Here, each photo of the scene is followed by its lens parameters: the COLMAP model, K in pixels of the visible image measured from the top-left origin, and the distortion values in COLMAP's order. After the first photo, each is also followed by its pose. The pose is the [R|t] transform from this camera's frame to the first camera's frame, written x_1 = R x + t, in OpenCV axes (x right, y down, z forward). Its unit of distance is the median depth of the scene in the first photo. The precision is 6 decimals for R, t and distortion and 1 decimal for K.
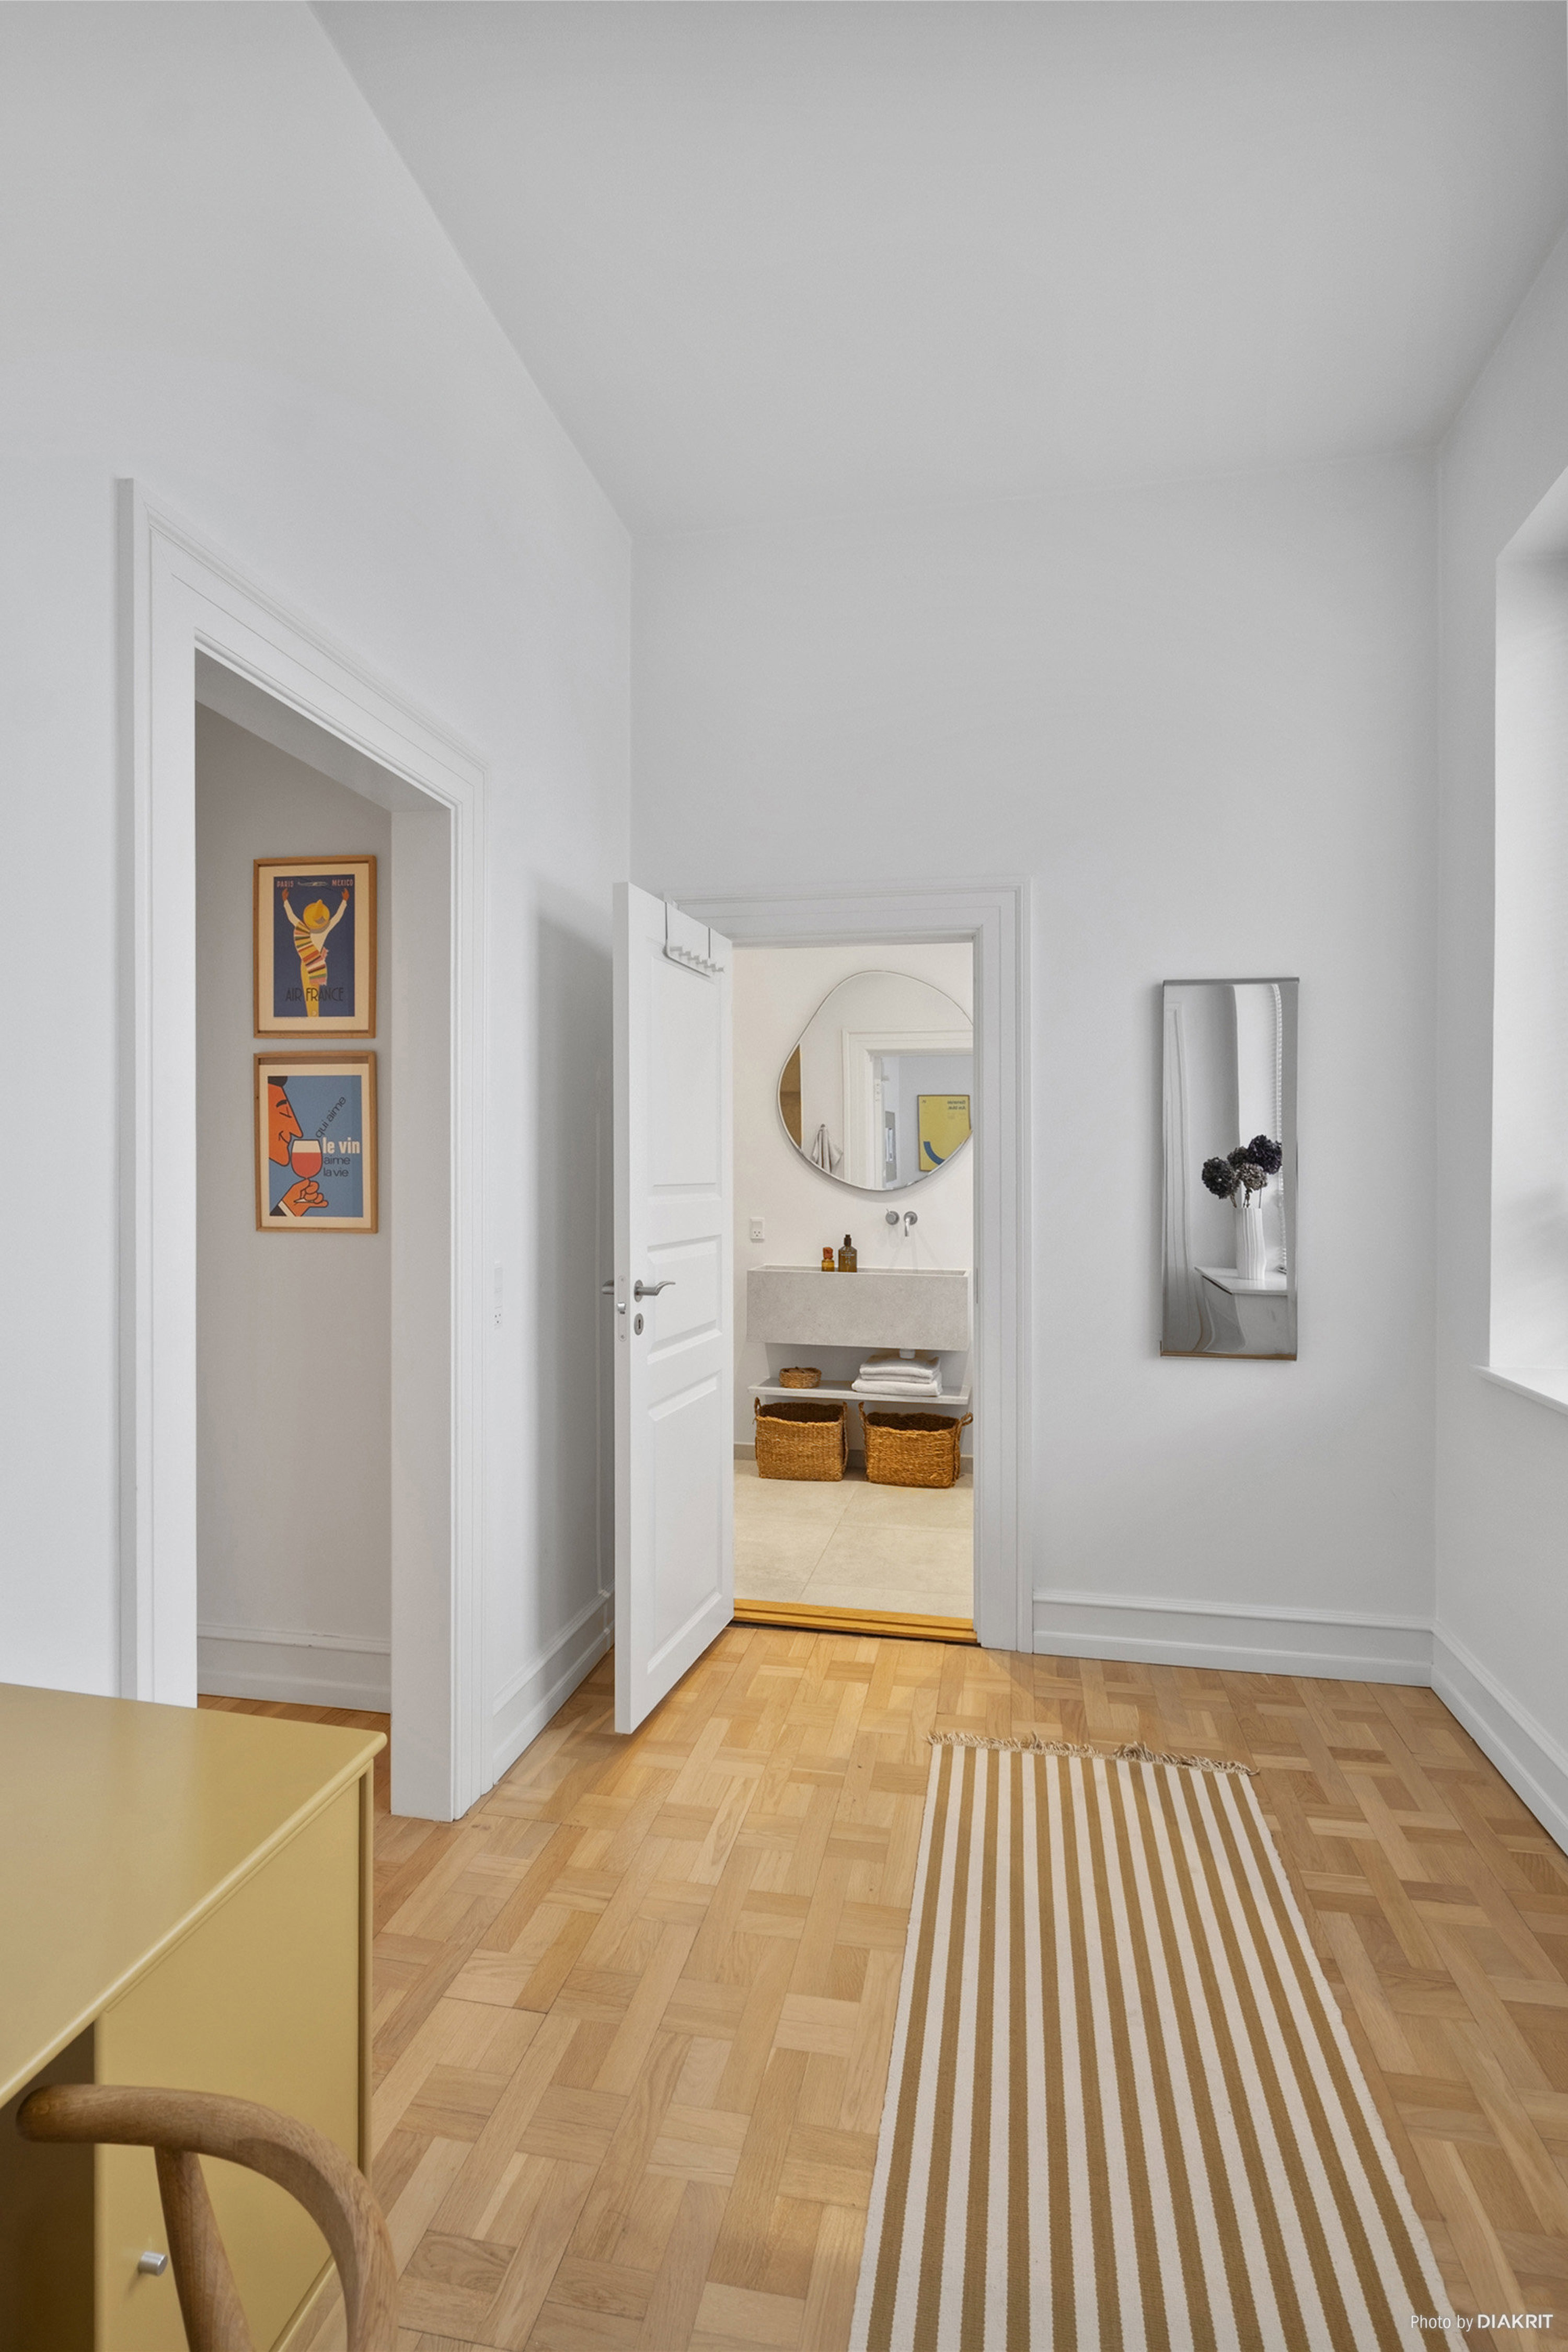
lens RADIAL K [[1132.8, 0, 787.2], [0, 1132.8, 1166.1], [0, 0, 1]] dist [-0.001912, -0.000063]
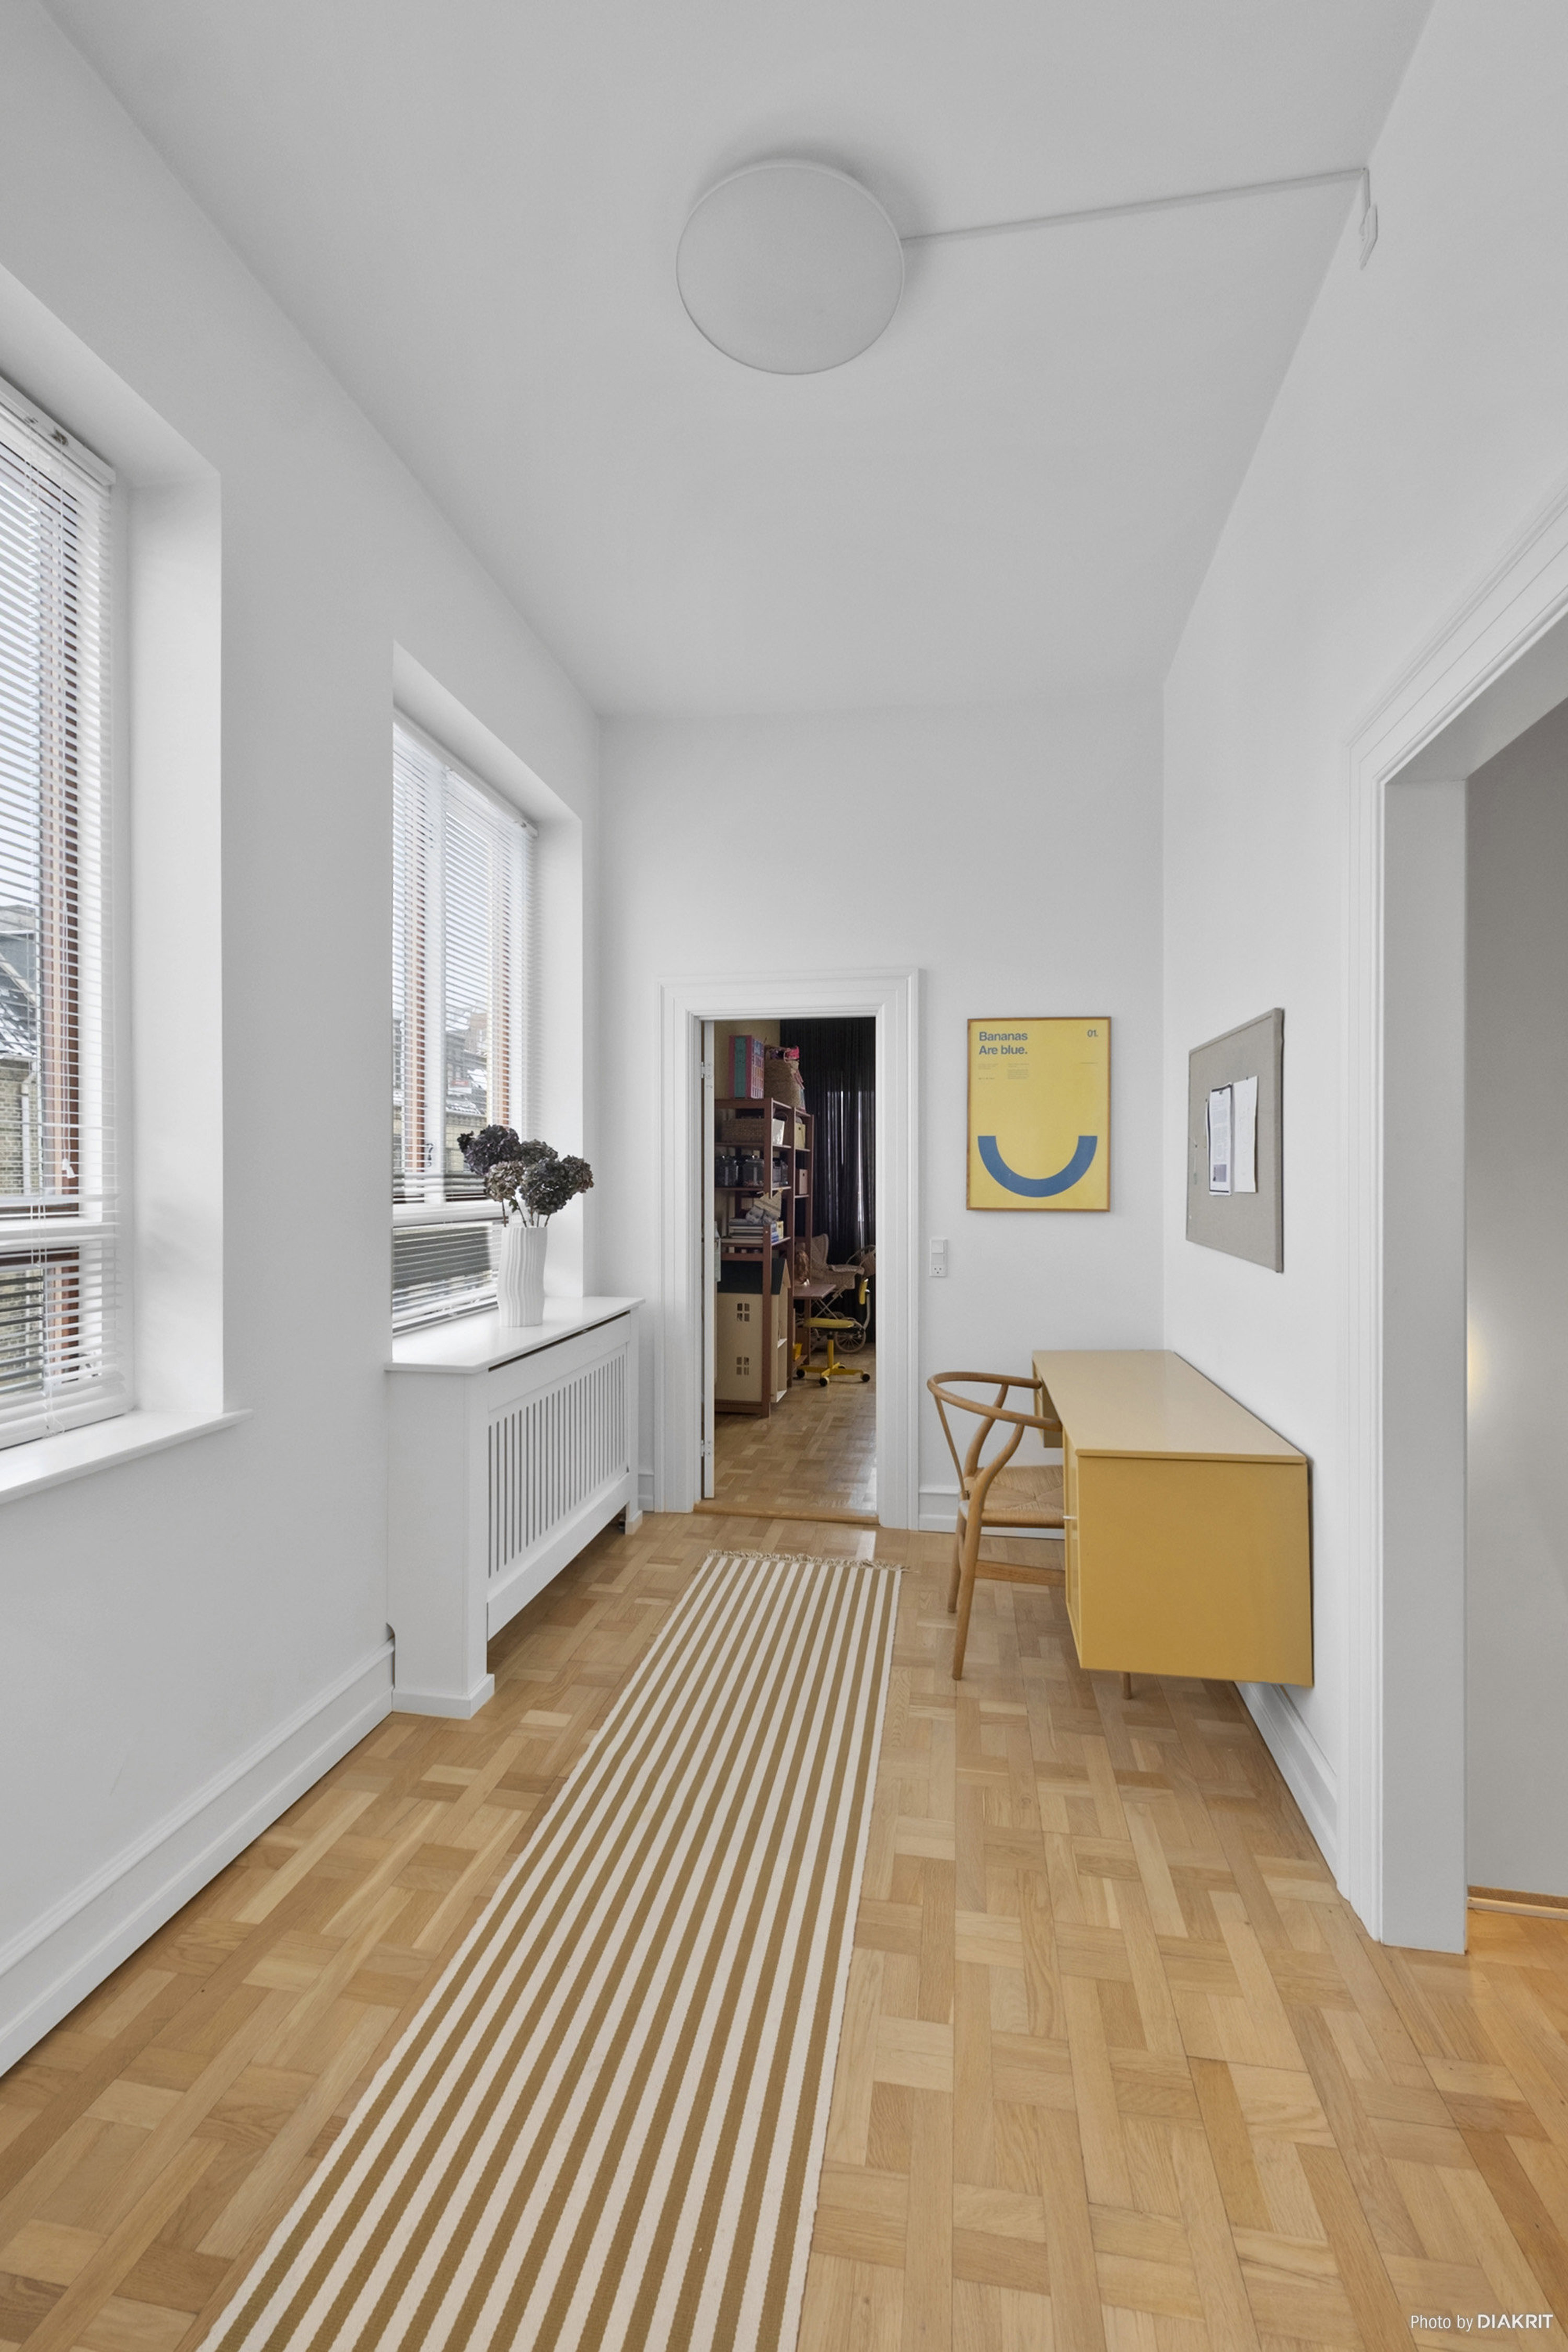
lens RADIAL K [[1028.3, 0, 782.6], [0, 1028.3, 1180.8], [0, 0, 1]] dist [0.001964, 0.000036]
pose [[-0.999765, -0.013669, -0.016824, 0.174526], [-0.013717, 0.999902, 0.002747, -0.021743], [0.016785, 0.002978, -0.999855, 1.956777]]
